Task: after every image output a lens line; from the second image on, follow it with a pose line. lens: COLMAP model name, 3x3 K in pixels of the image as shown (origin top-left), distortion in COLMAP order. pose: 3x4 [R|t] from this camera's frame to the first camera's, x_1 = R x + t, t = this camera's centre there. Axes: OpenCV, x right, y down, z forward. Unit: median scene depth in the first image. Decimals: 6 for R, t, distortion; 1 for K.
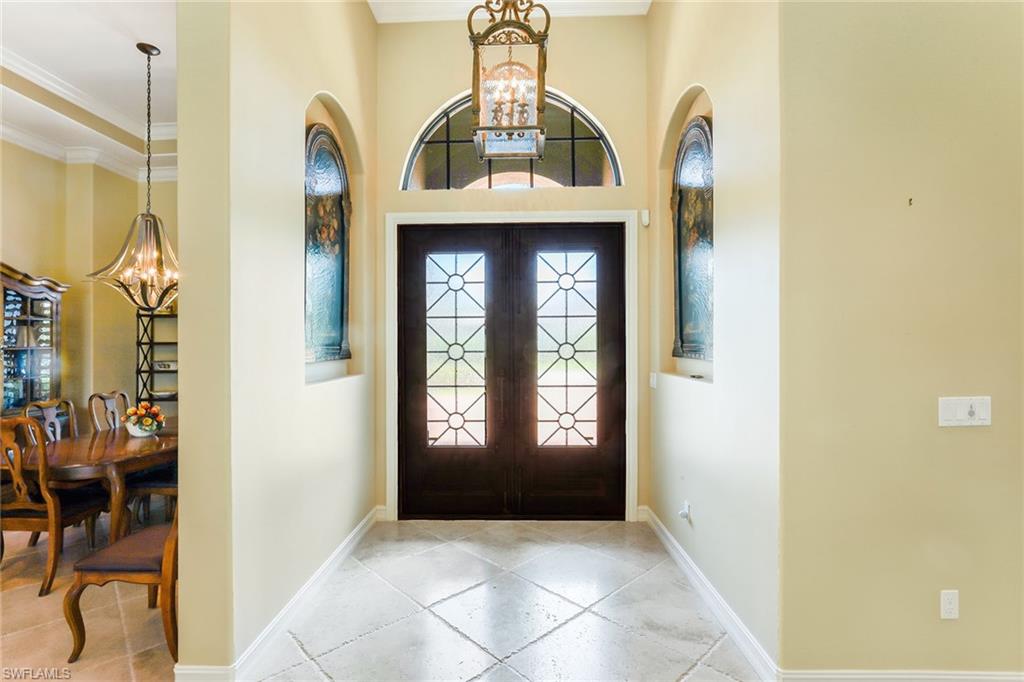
lens RADIAL K [[483.7, 0, 509.3], [0, 483.7, 340.5], [0, 0, 1]] dist [-0.016825, 0.001195]
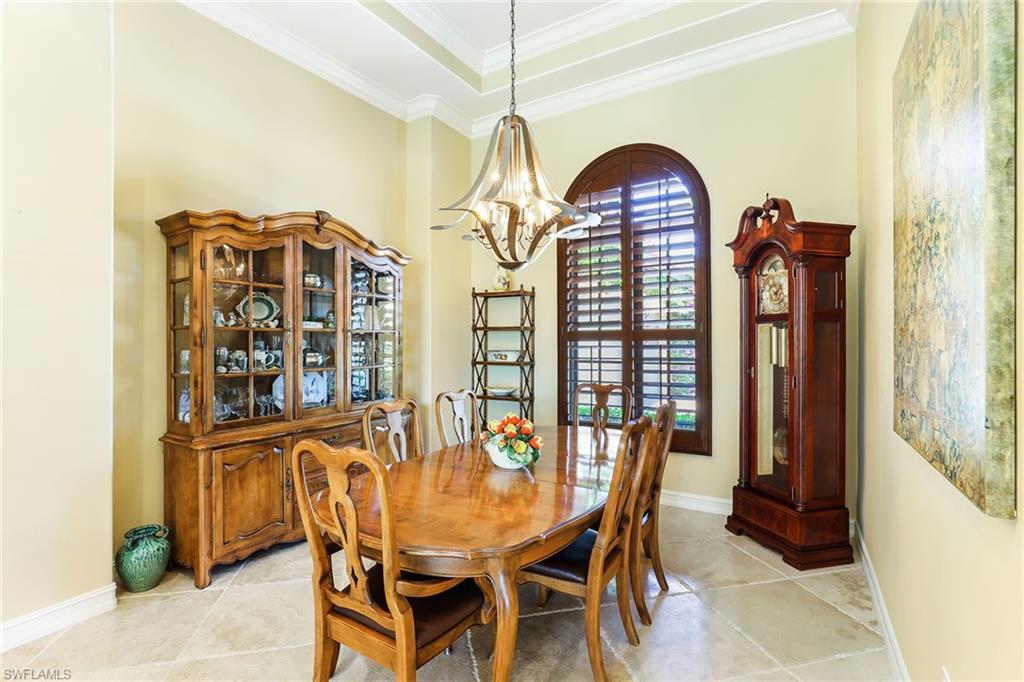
lens RADIAL K [[483.7, 0, 509.1], [0, 483.7, 339.7], [0, 0, 1]] dist [-0.016825, 0.001195]
pose [[0.866234, 0.004908, -0.499614, -0.366762], [-0.003139, 0.999985, 0.004381, 0.026116], [0.499629, -0.002227, 0.866237, 0.370997]]
